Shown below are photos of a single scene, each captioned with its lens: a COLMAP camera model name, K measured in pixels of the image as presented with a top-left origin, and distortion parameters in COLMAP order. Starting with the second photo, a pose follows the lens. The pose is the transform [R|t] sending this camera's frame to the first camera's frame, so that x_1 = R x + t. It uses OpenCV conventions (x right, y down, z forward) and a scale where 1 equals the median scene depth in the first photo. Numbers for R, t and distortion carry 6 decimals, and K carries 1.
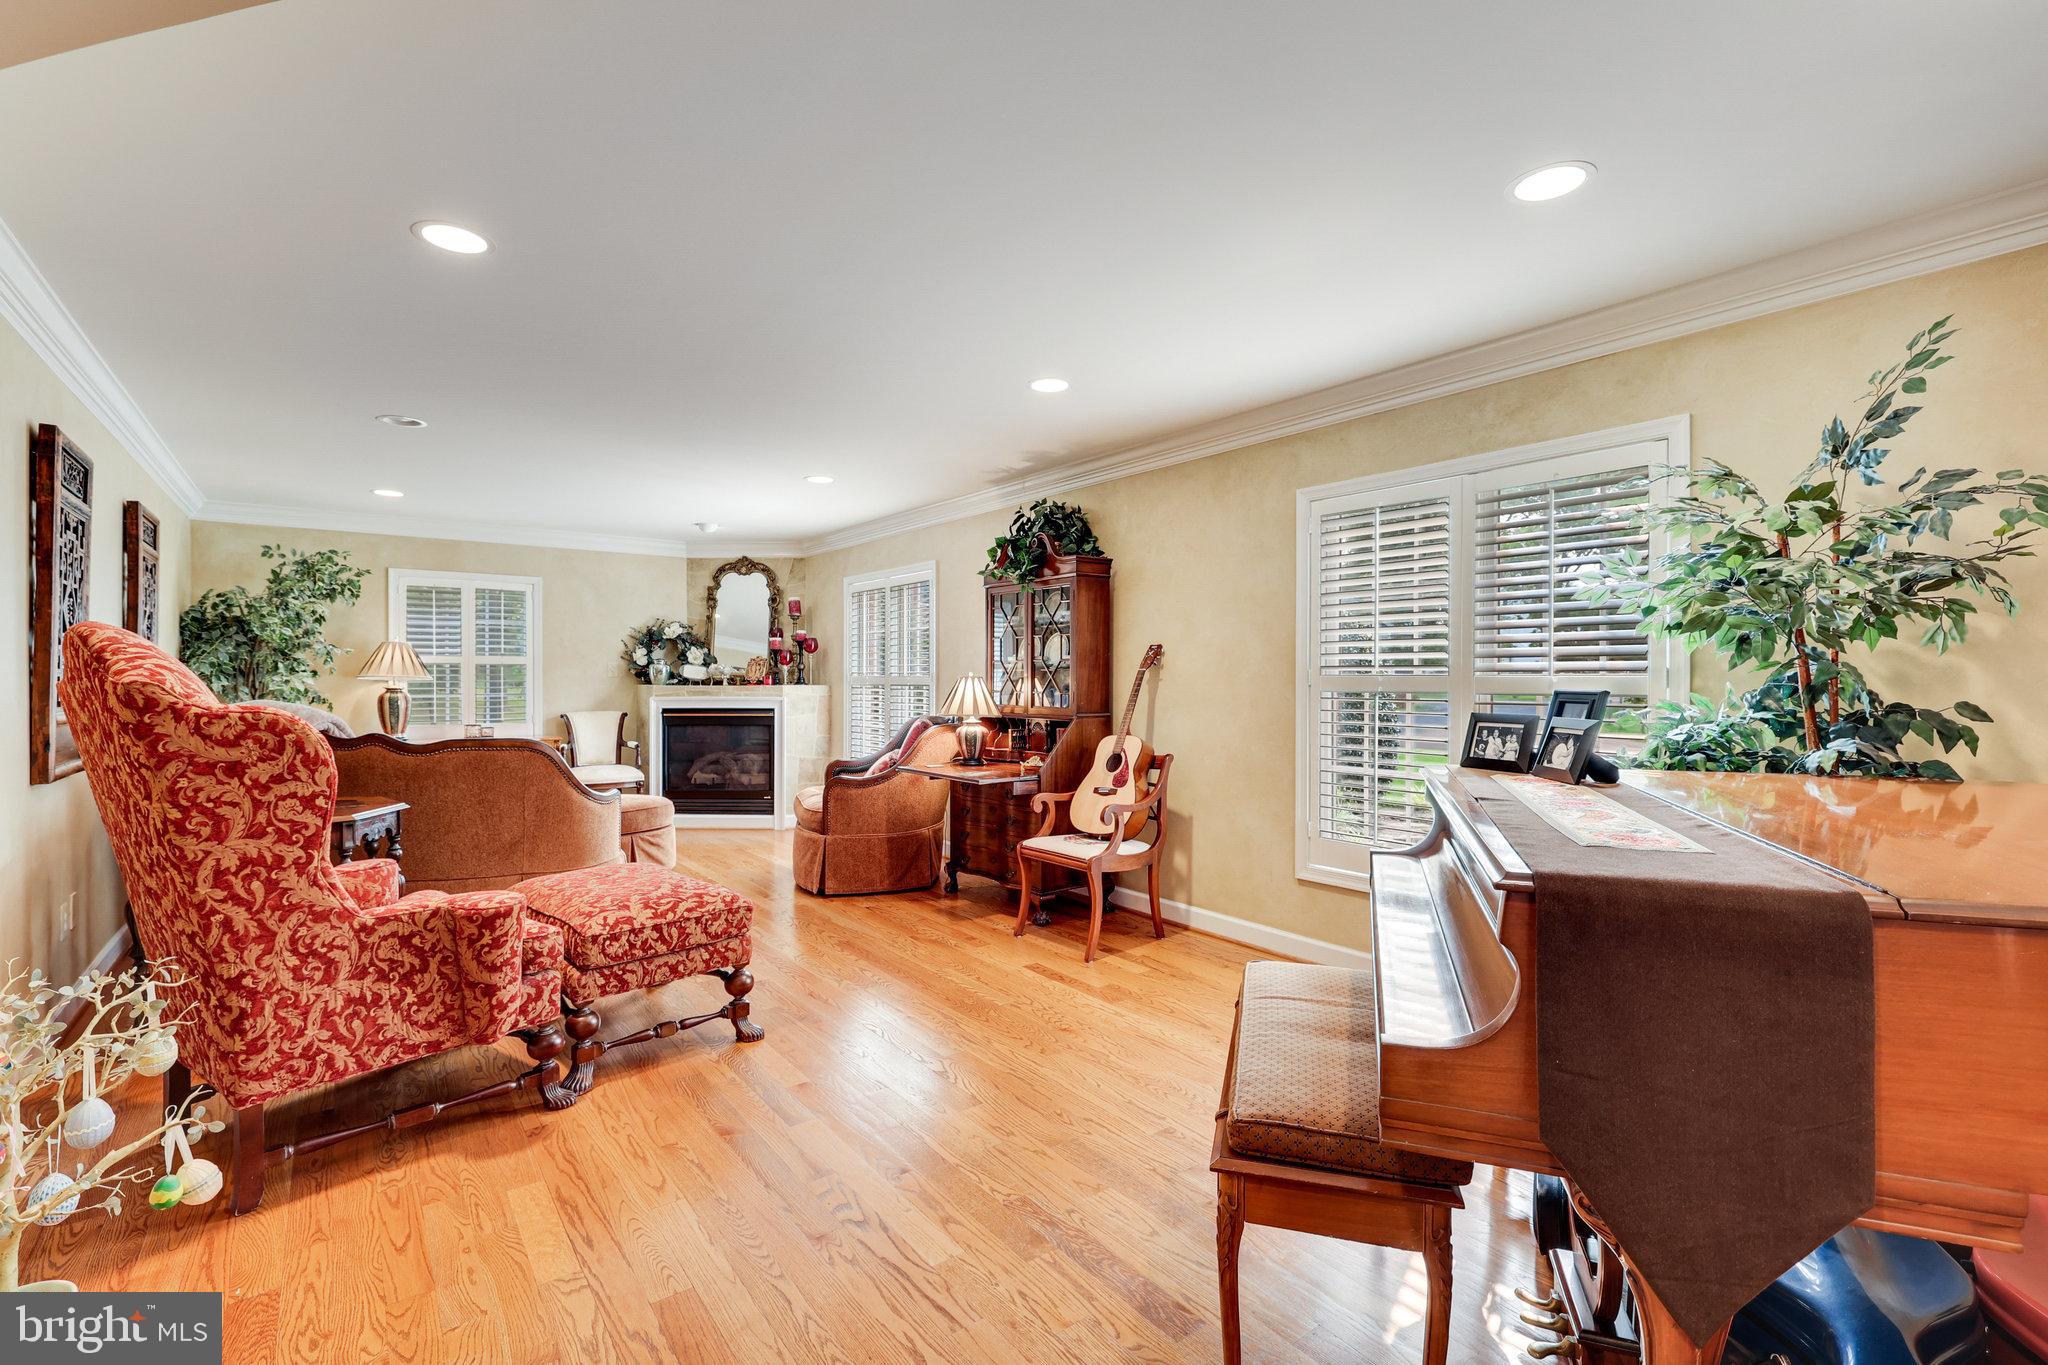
lens RADIAL K [[898.6, 0, 1031.9], [0, 898.6, 678.9], [0, 0, 1]] dist [0.001910, 0.000311]
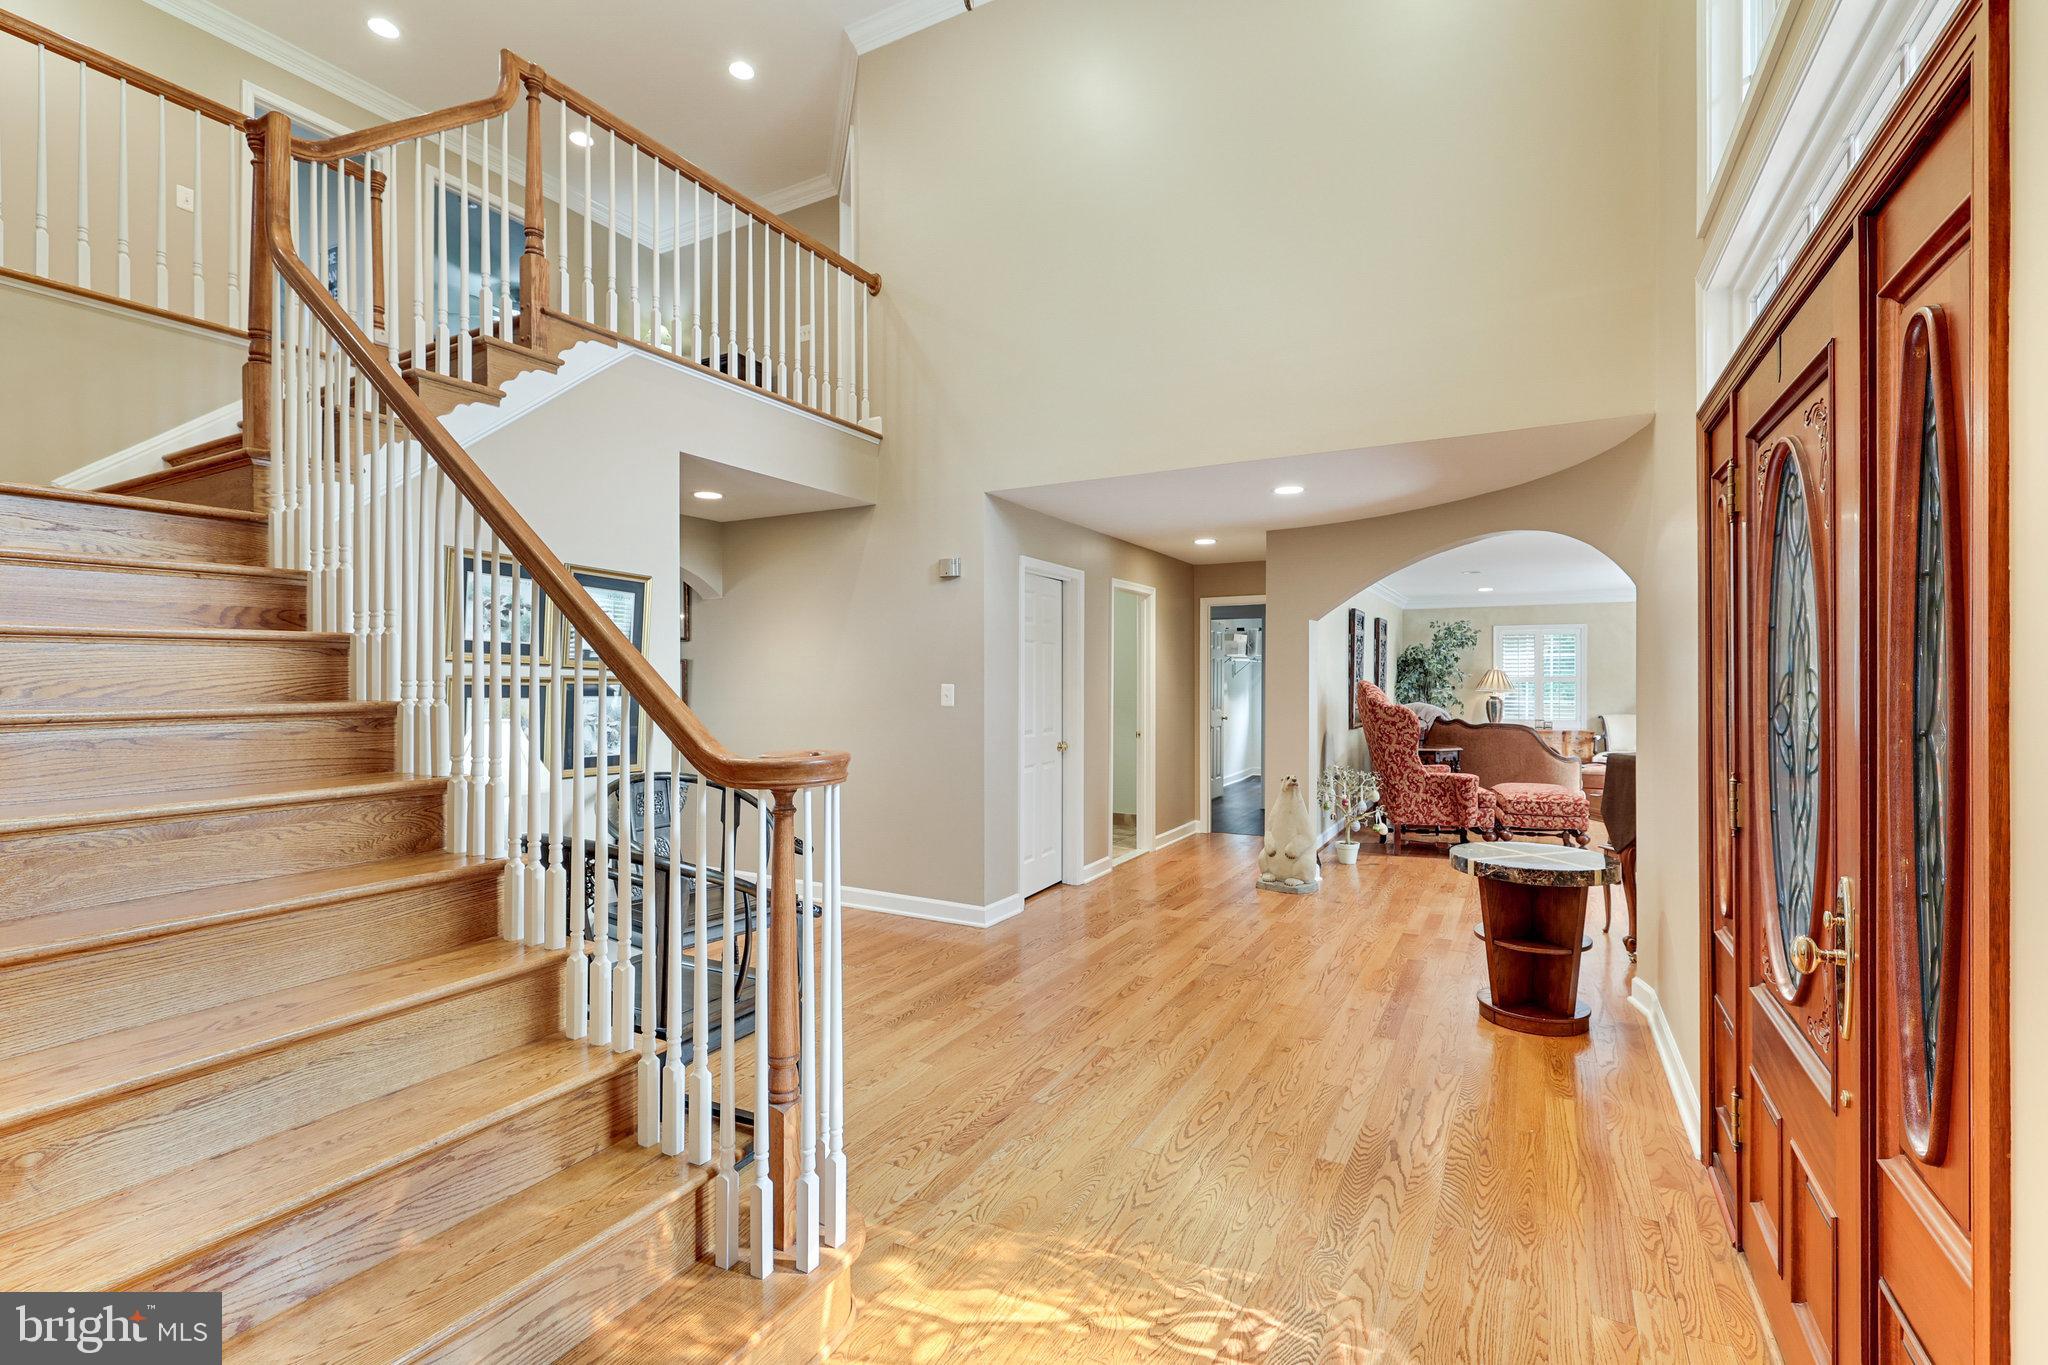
lens RADIAL K [[898.6, 0, 1031.9], [0, 898.6, 678.9], [0, 0, 1]] dist [0.001910, 0.000311]
pose [[0.394235, 0.000295, -0.919010, 1.171264], [-0.002727, 0.999996, -0.000849, -0.043326], [0.919006, 0.002841, 0.394234, -1.101923]]
